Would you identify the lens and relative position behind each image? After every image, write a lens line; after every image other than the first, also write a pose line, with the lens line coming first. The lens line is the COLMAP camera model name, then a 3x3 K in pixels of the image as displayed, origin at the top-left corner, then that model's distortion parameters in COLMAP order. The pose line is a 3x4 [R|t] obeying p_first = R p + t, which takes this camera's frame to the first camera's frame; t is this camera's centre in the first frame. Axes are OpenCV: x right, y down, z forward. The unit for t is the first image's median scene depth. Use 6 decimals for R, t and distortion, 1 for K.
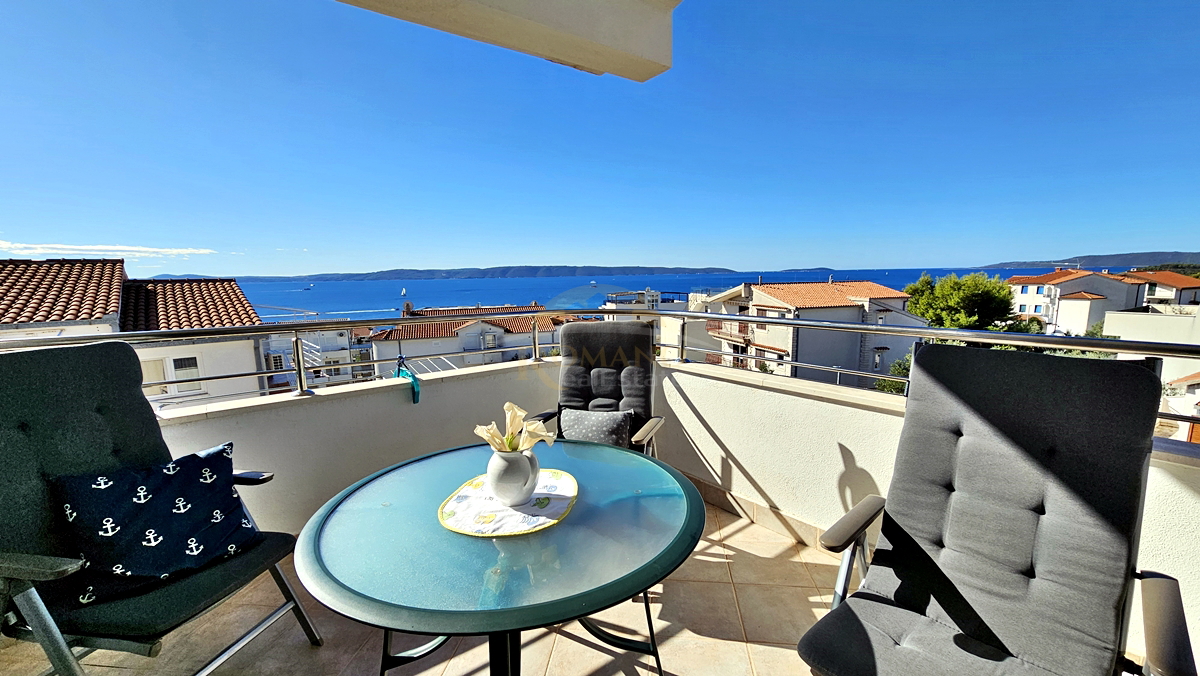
lens RADIAL K [[493.9, 0, 595.6], [0, 493.9, 356.0], [0, 0, 1]] dist [-0.005323, 0.002714]
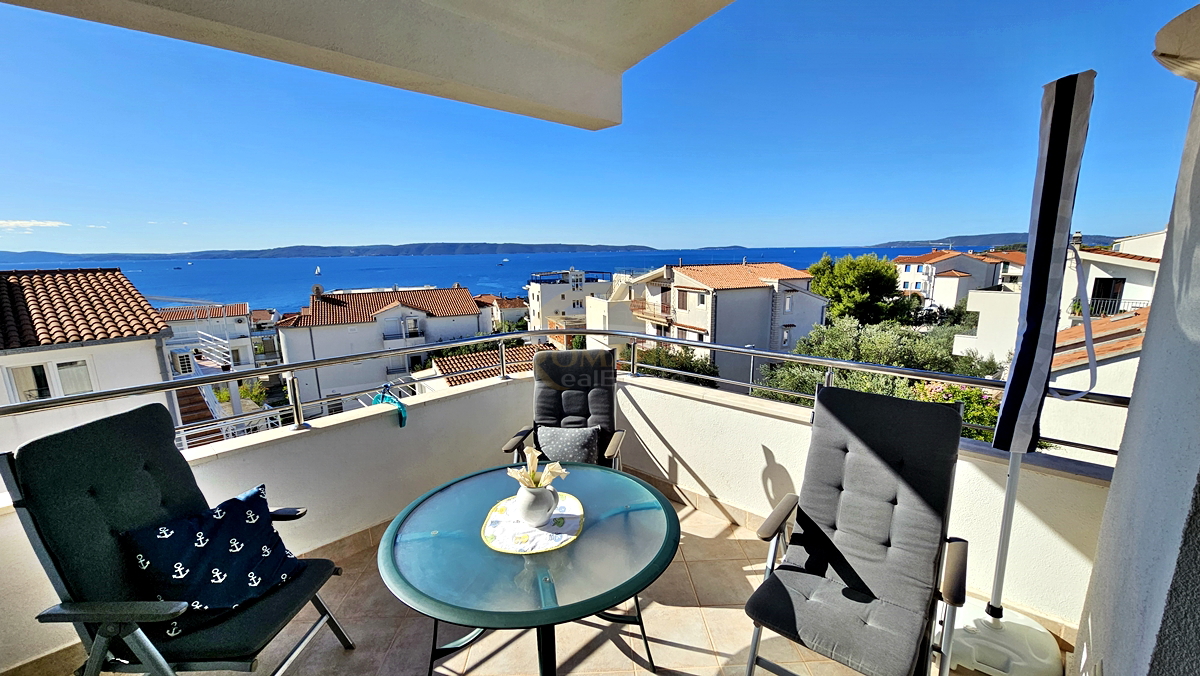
lens RADIAL K [[493.9, 0, 597.3], [0, 493.9, 358.3], [0, 0, 1]] dist [-0.005323, 0.002714]
pose [[0.987644, -0.030972, 0.153622, -0.106855], [0.023532, 0.998471, 0.050013, -0.111511], [-0.154936, -0.045780, 0.986863, -0.164079]]
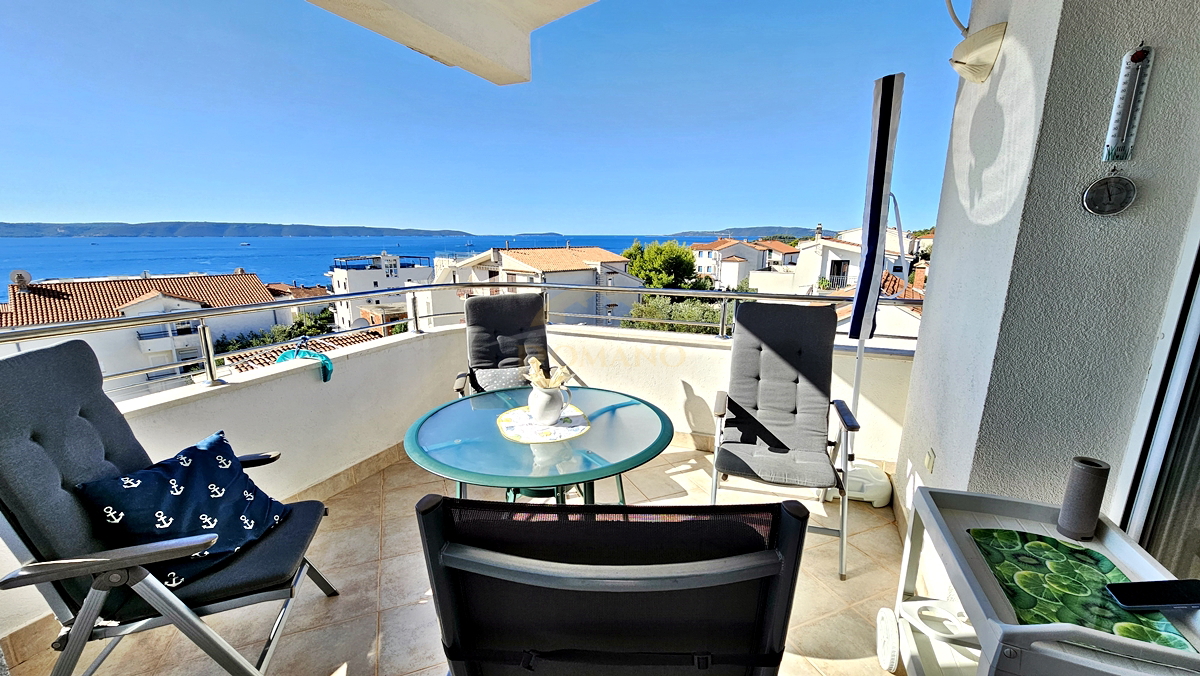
lens RADIAL K [[493.9, 0, 601.3], [0, 493.9, 358.6], [0, 0, 1]] dist [-0.005323, 0.002714]
pose [[0.867419, -0.101546, 0.487107, -0.395892], [0.063966, 0.993588, 0.093223, -0.011805], [-0.493451, -0.049705, 0.868352, -0.187219]]
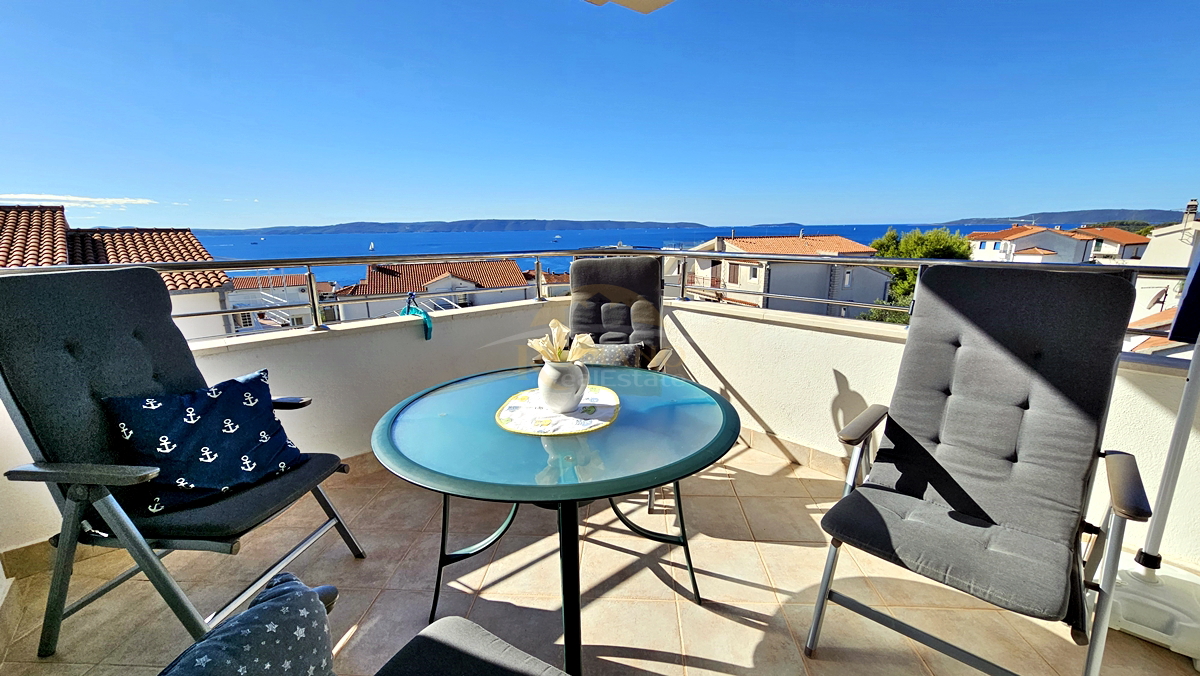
lens RADIAL K [[493.9, 0, 596.0], [0, 493.9, 358.1], [0, 0, 1]] dist [-0.005323, 0.002714]
pose [[0.998231, -0.010775, 0.058474, -0.085020], [0.005318, 0.995681, 0.092693, 0.044787], [-0.059220, -0.092218, 0.993976, -0.039999]]
